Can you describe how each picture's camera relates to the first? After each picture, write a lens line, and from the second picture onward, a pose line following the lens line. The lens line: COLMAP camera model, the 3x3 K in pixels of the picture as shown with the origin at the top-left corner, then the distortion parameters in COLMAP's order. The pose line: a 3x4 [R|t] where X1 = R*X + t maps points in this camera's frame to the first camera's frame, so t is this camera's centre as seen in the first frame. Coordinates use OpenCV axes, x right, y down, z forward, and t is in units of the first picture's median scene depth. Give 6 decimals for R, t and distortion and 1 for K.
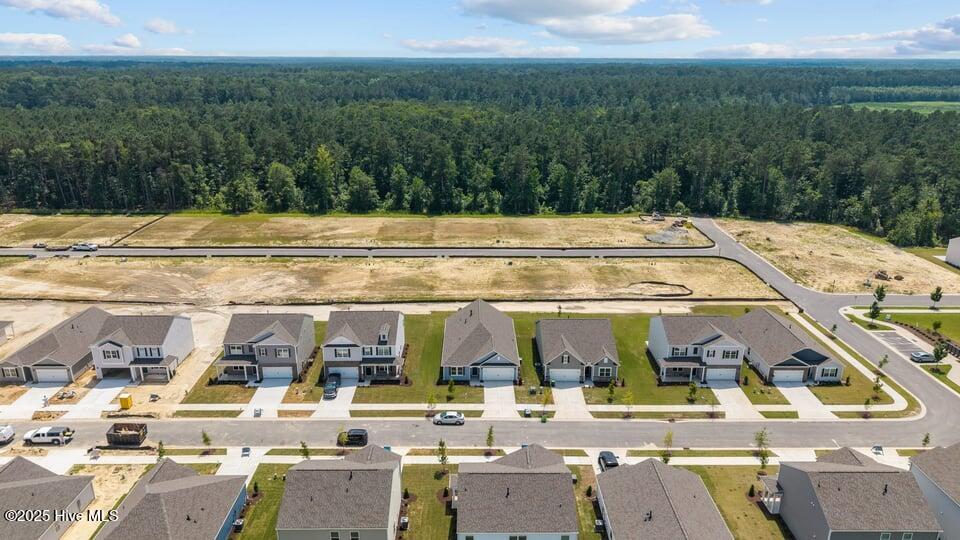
lens RADIAL K [[638.8, 0, 480.0], [0, 638.8, 270.0], [0, 0, 1]] dist [0.074437, -0.113757]
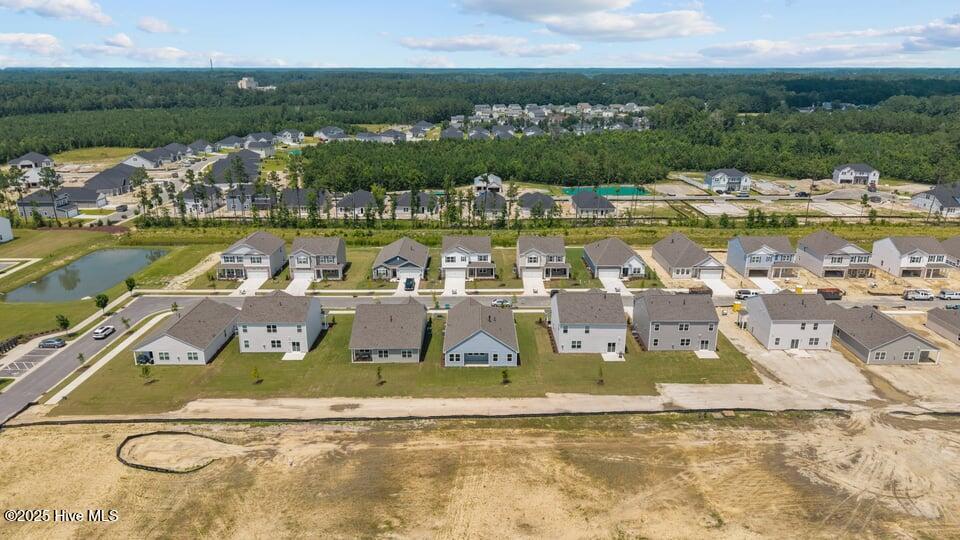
lens RADIAL K [[638.8, 0, 480.0], [0, 638.8, 270.0], [0, 0, 1]] dist [0.074437, -0.113757]
pose [[-0.999970, -0.006775, 0.003838, -0.001886], [-0.003242, 0.810394, 0.585876, -0.465054], [-0.007080, 0.585846, -0.810392, 1.443305]]
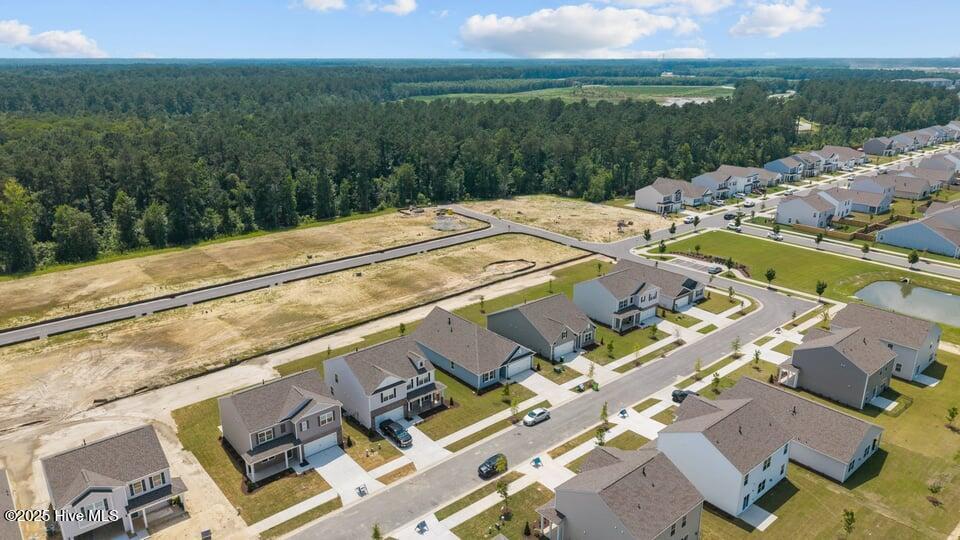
lens RADIAL K [[638.8, 0, 480.0], [0, 638.8, 270.0], [0, 0, 1]] dist [0.074437, -0.113757]
pose [[0.768638, -0.203548, 0.606435, -0.457500], [0.203935, 0.976529, 0.069287, -0.054485], [-0.606305, 0.070417, 0.792108, 0.161556]]
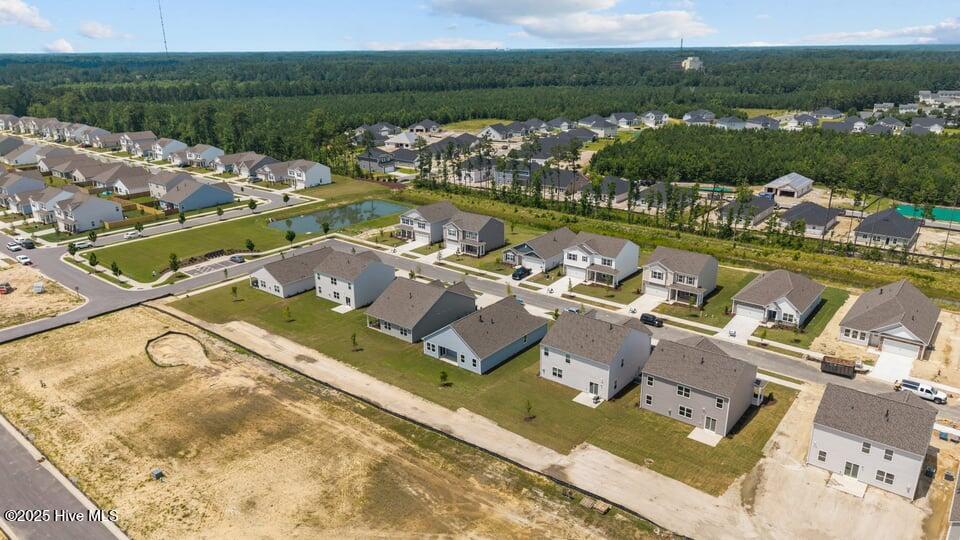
lens RADIAL K [[650.5, 0, 477.7], [0, 650.5, 265.9], [0, 0, 1]] dist [0.071976, -0.100805]
pose [[-0.769668, -0.197808, 0.607029, -0.460101], [0.207543, 0.821634, 0.530889, -0.401193], [-0.603770, 0.534592, -0.591332, 1.248304]]
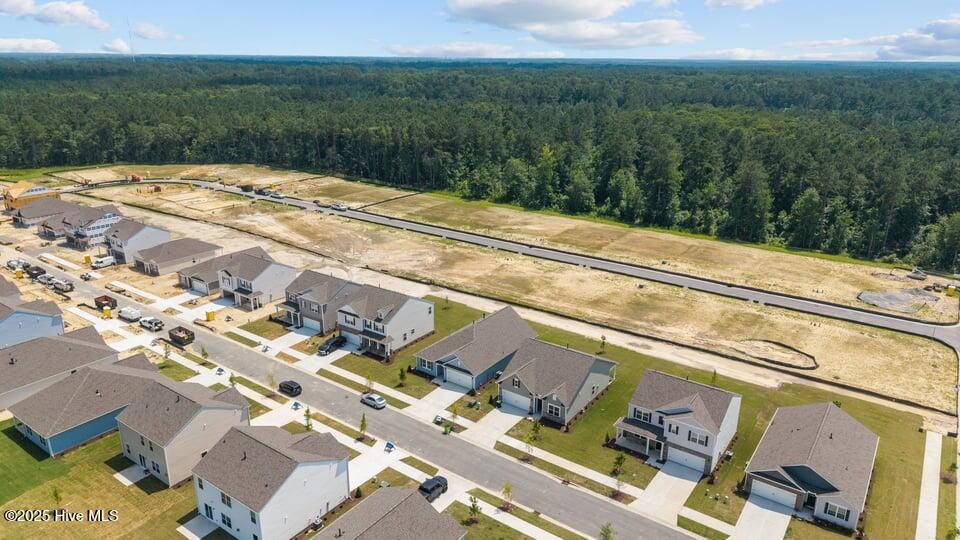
lens RADIAL K [[638.8, 0, 480.0], [0, 638.8, 270.0], [0, 0, 1]] dist [0.074437, -0.113757]
pose [[0.808202, 0.188828, -0.557812, 0.428392], [-0.192232, 0.979907, 0.053192, -0.044449], [0.556648, 0.064239, 0.828261, 0.145235]]
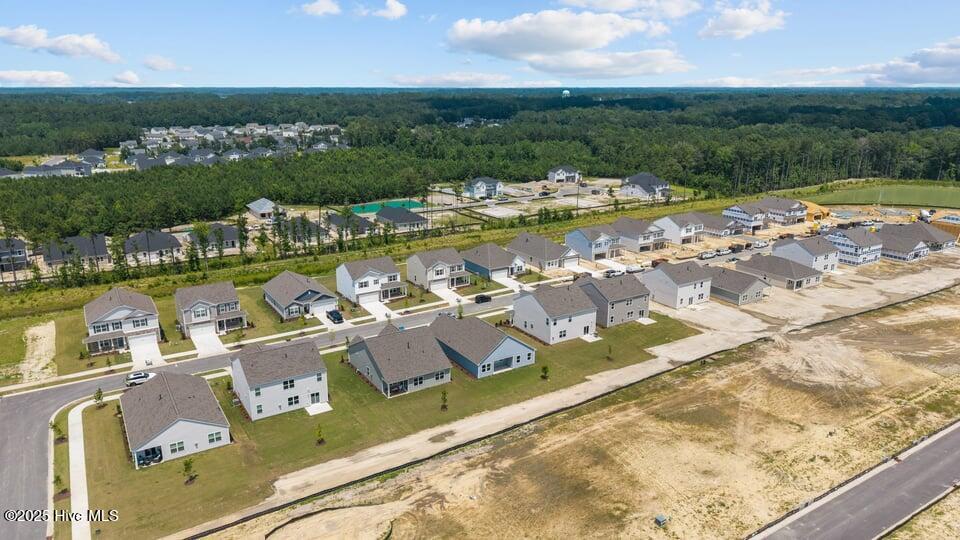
lens RADIAL K [[638.8, 0, 480.0], [0, 638.8, 270.0], [0, 0, 1]] dist [0.074437, -0.113757]
pose [[-0.851090, 0.139062, -0.506268, 0.425207], [-0.169590, 0.839775, 0.515768, -0.438243], [0.496875, 0.524823, -0.691141, 1.361958]]
